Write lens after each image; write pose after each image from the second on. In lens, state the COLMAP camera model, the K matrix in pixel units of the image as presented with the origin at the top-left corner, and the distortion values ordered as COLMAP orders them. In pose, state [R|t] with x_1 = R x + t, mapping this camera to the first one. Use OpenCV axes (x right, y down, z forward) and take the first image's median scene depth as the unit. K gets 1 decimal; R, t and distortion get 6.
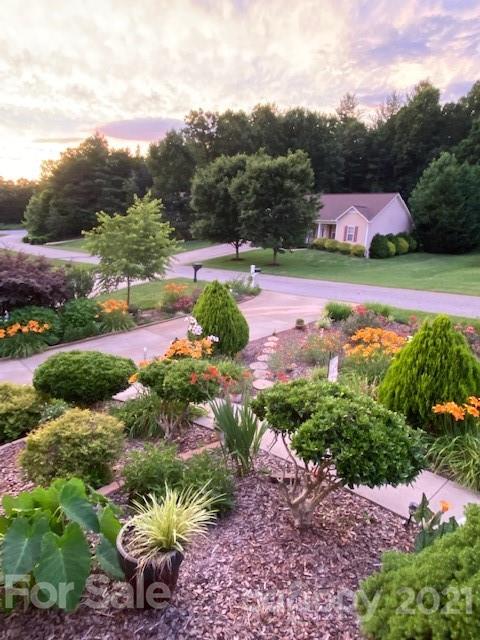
lens RADIAL K [[389.9, 0, 240.0], [0, 389.9, 320.0], [0, 0, 1]] dist [0.001369, 0.000243]
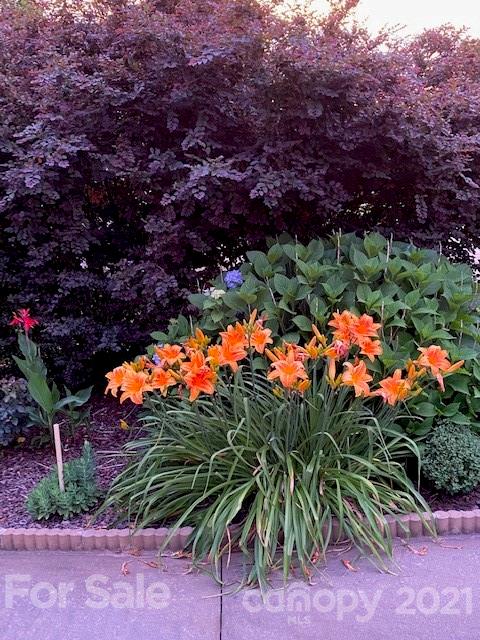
lens RADIAL K [[634.1, 0, 240.0], [0, 634.1, 320.0], [0, 0, 1]] dist [0.000470, 0.000133]
pose [[0.769177, 0.113914, -0.628800, -0.406981], [-0.132229, 0.991059, 0.017793, 0.006526], [0.625205, 0.069460, 0.777363, 0.775440]]
